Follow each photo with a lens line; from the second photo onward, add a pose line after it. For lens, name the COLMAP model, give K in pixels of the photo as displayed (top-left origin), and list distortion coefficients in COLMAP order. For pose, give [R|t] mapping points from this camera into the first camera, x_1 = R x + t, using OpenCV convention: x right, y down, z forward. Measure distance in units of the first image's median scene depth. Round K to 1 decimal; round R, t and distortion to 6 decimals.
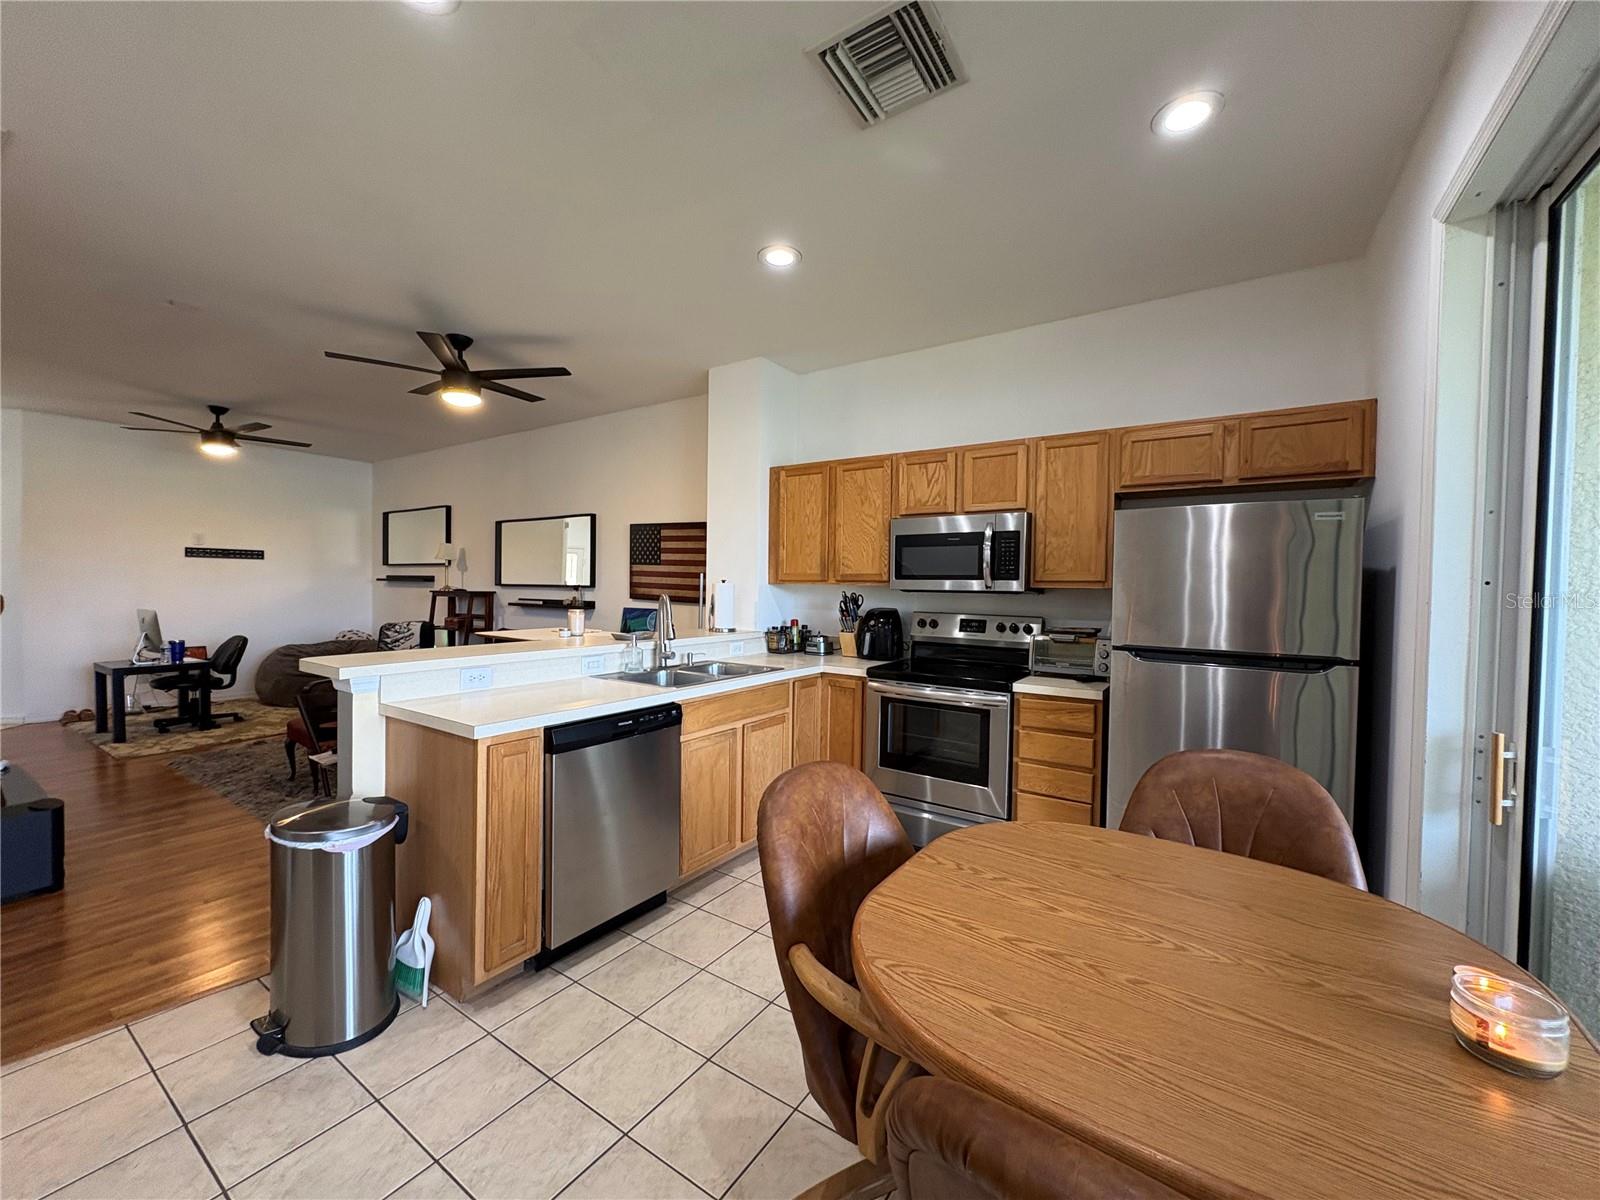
lens RADIAL K [[634.5, 0, 810.5], [0, 634.5, 605.9], [0, 0, 1]] dist [-0.003709, -0.000572]
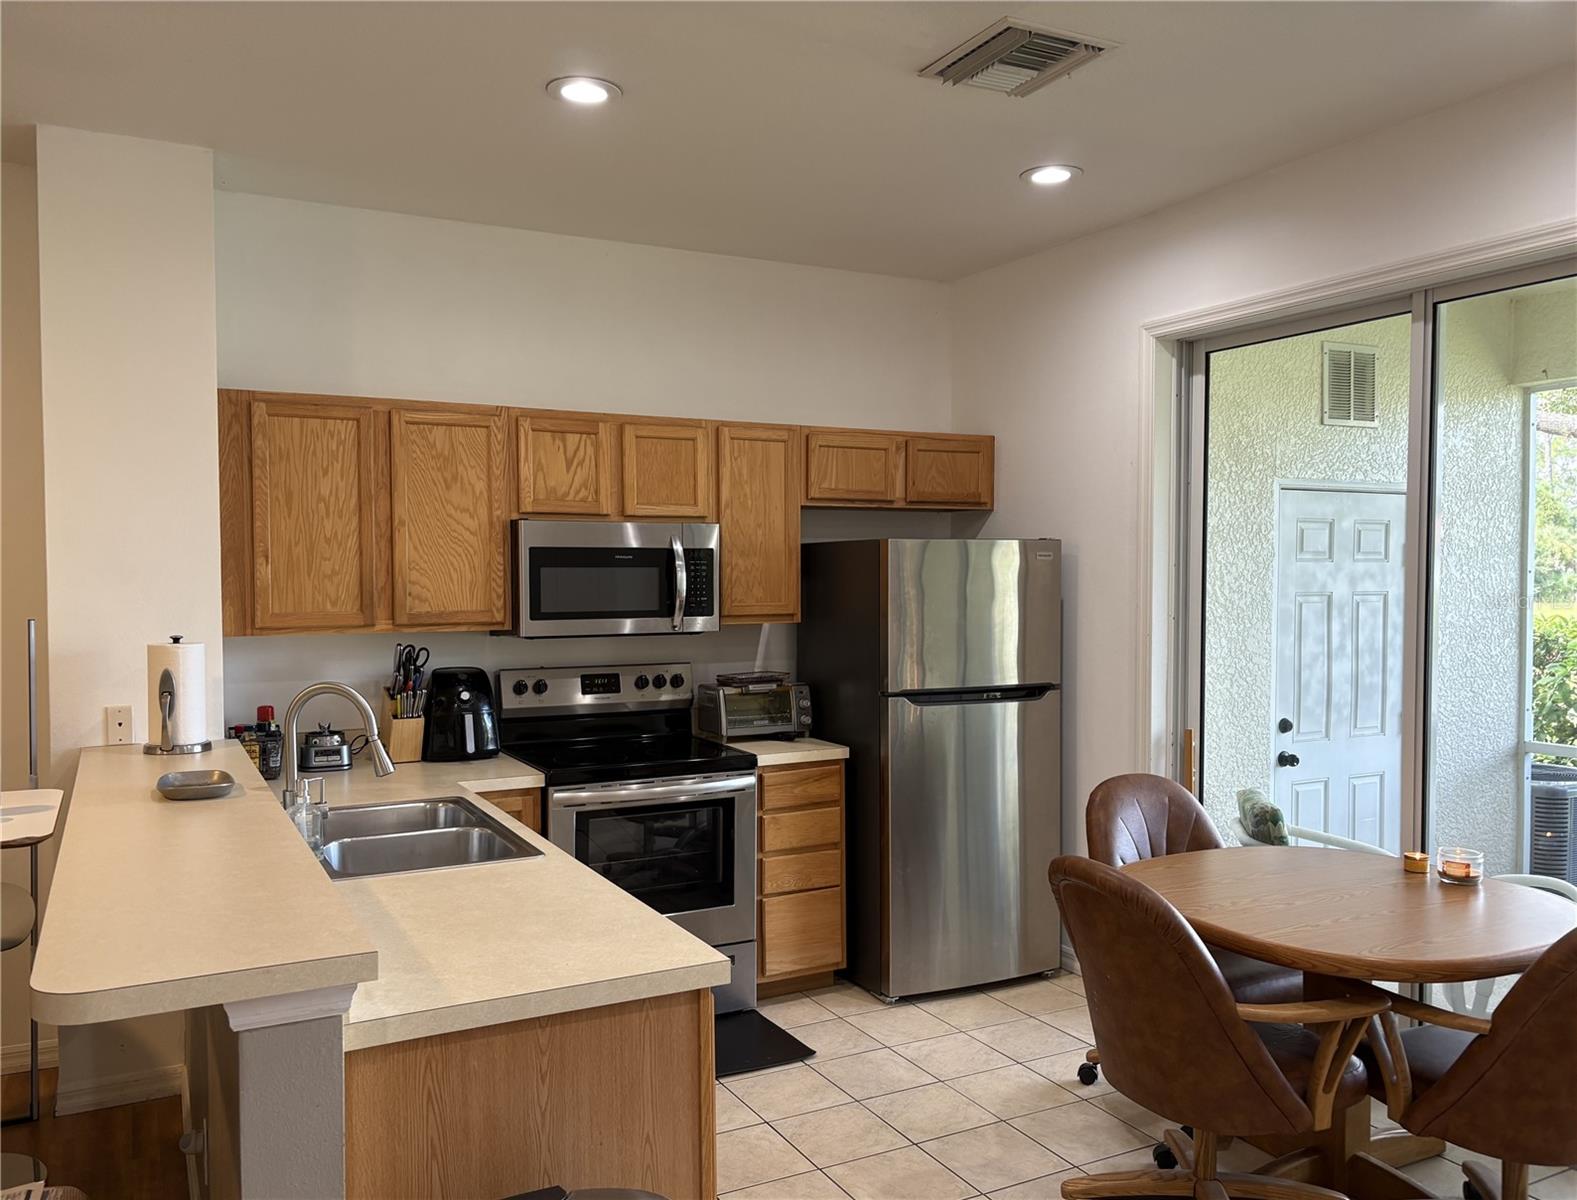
lens RADIAL K [[1200.4, 0, 780.7], [0, 1200.4, 610.4], [0, 0, 1]] dist [0.055234, -0.005881]
pose [[0.484986, -0.041680, 0.873528, -0.786064], [0.037703, 0.998931, 0.026731, -0.075643], [-0.873709, 0.019971, 0.486039, 0.245481]]
